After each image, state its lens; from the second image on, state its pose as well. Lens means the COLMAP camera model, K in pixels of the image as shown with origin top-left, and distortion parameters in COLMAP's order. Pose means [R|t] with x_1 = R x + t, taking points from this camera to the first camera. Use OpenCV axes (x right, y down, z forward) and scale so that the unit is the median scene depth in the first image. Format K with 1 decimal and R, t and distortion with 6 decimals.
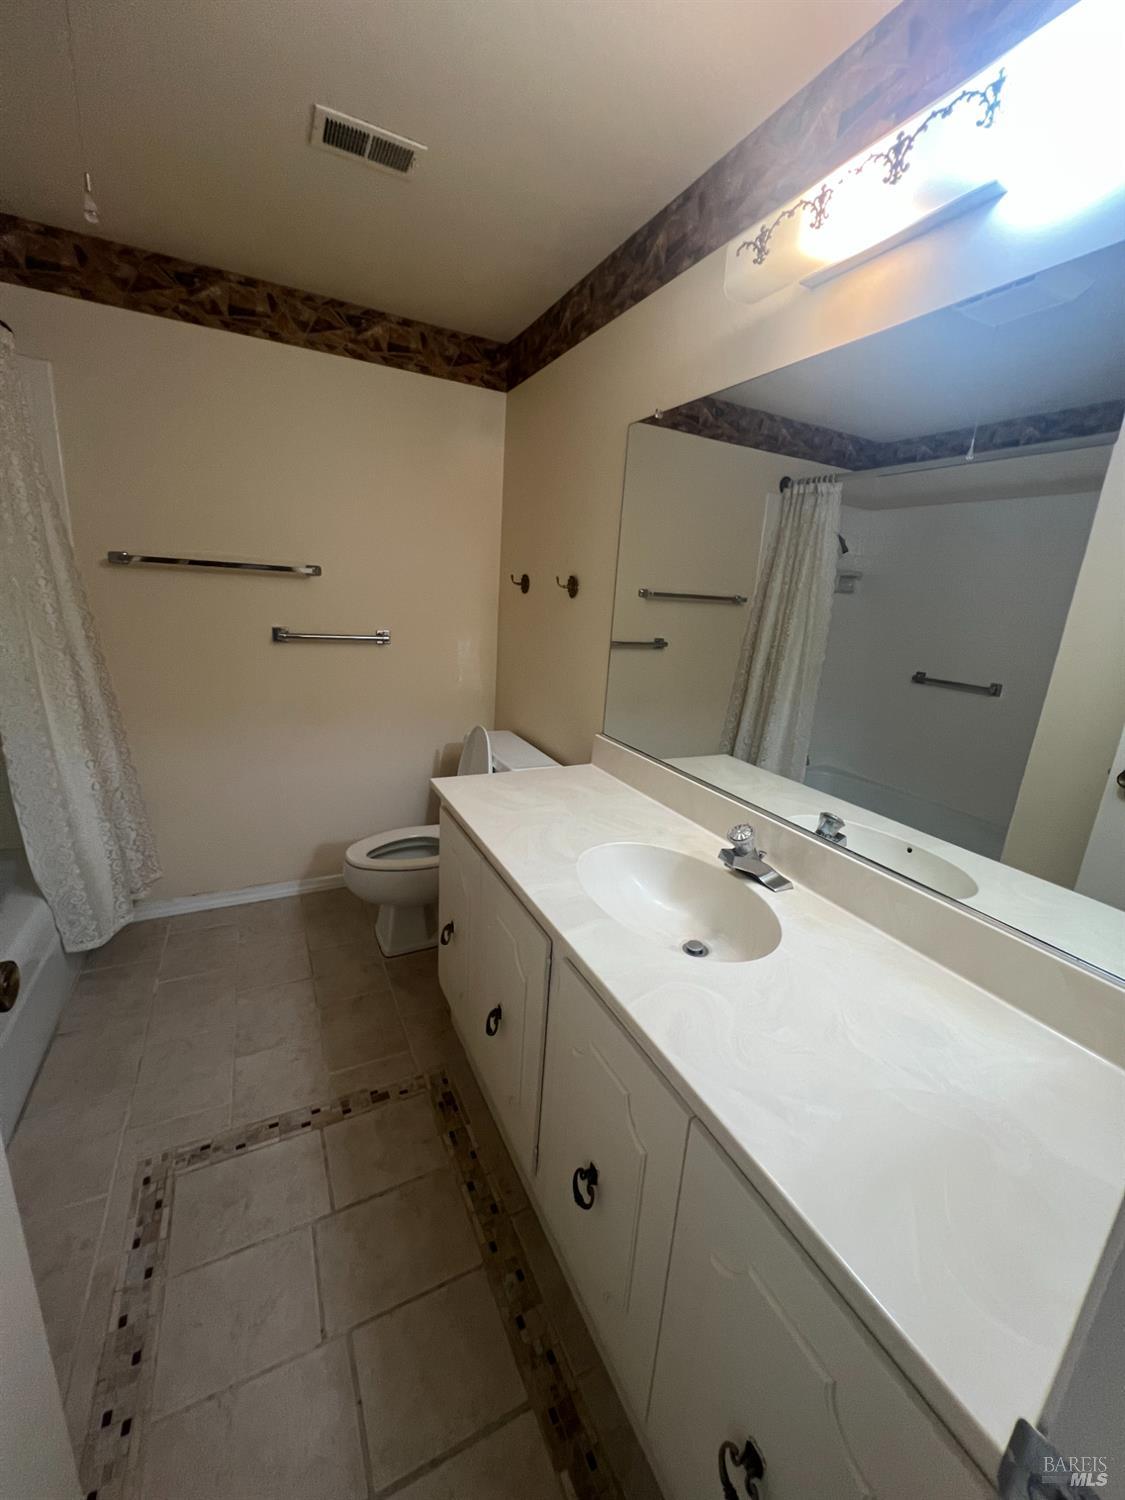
lens RADIAL K [[599.2, 0, 559.0], [0, 599.2, 749.3], [0, 0, 1]] dist [0.000228, 0.000389]
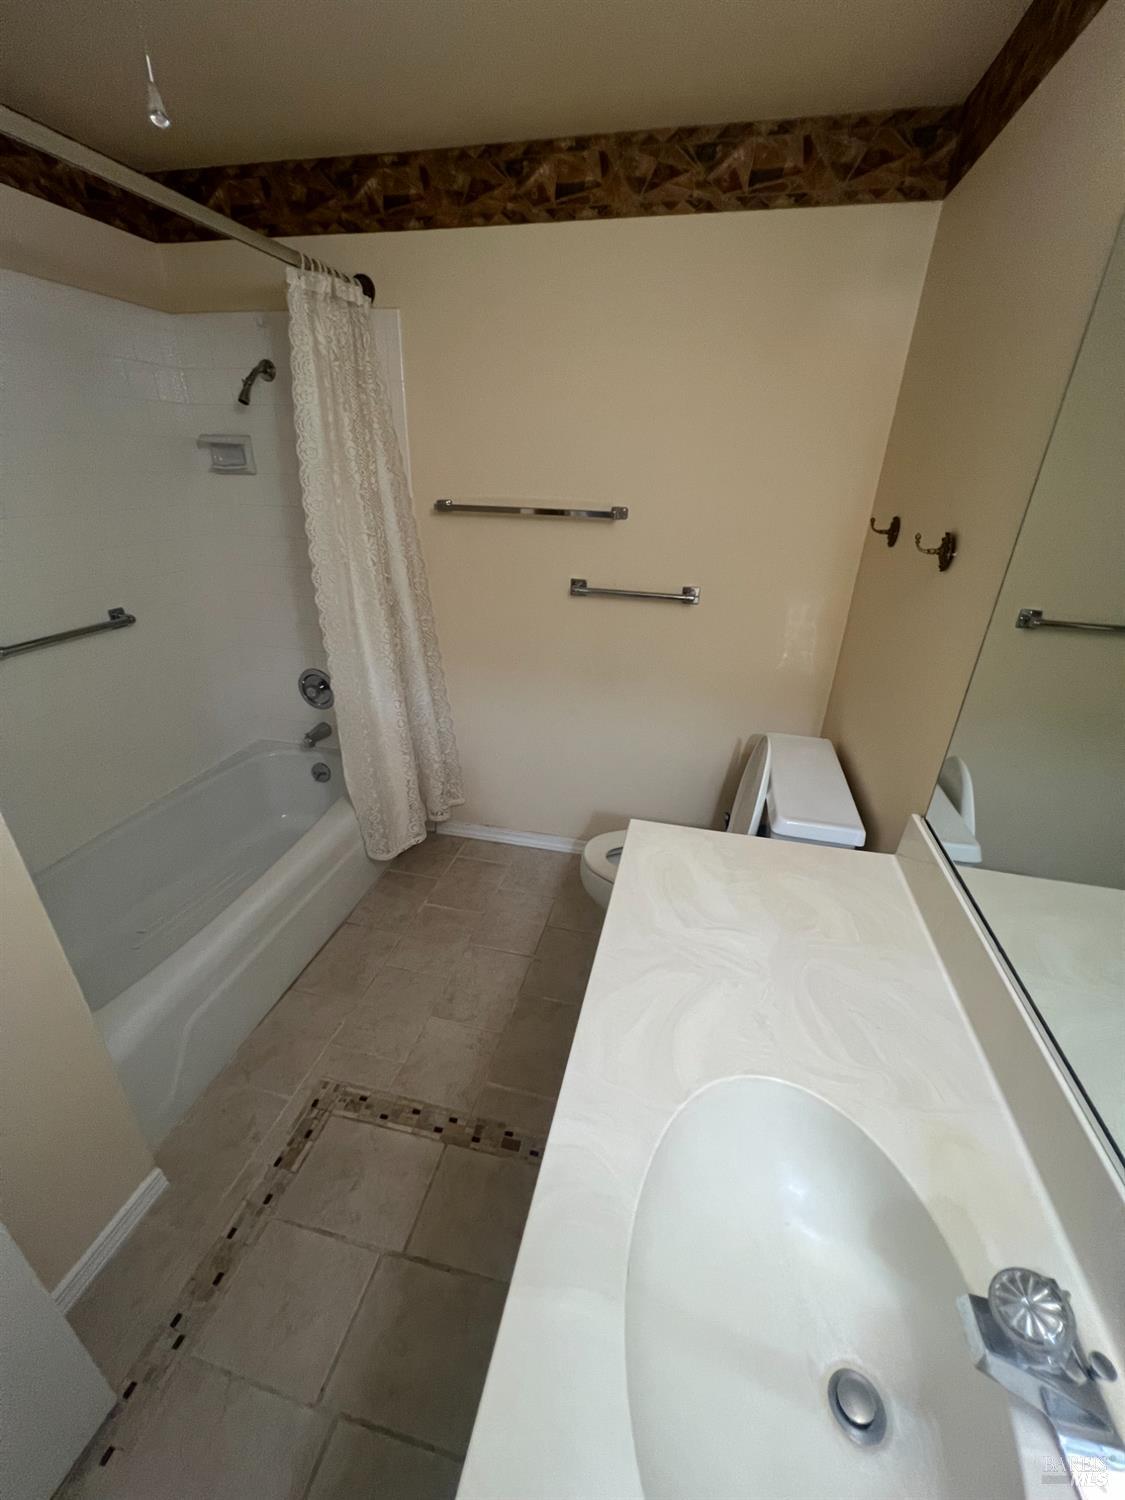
lens RADIAL K [[599.2, 0, 565.2], [0, 599.2, 744.9], [0, 0, 1]] dist [0.000228, 0.000389]
pose [[0.766060, 0.233835, -0.598726, 0.129763], [-0.140971, 0.969923, 0.198437, -0.153220], [0.627119, -0.067611, 0.775983, 0.303554]]
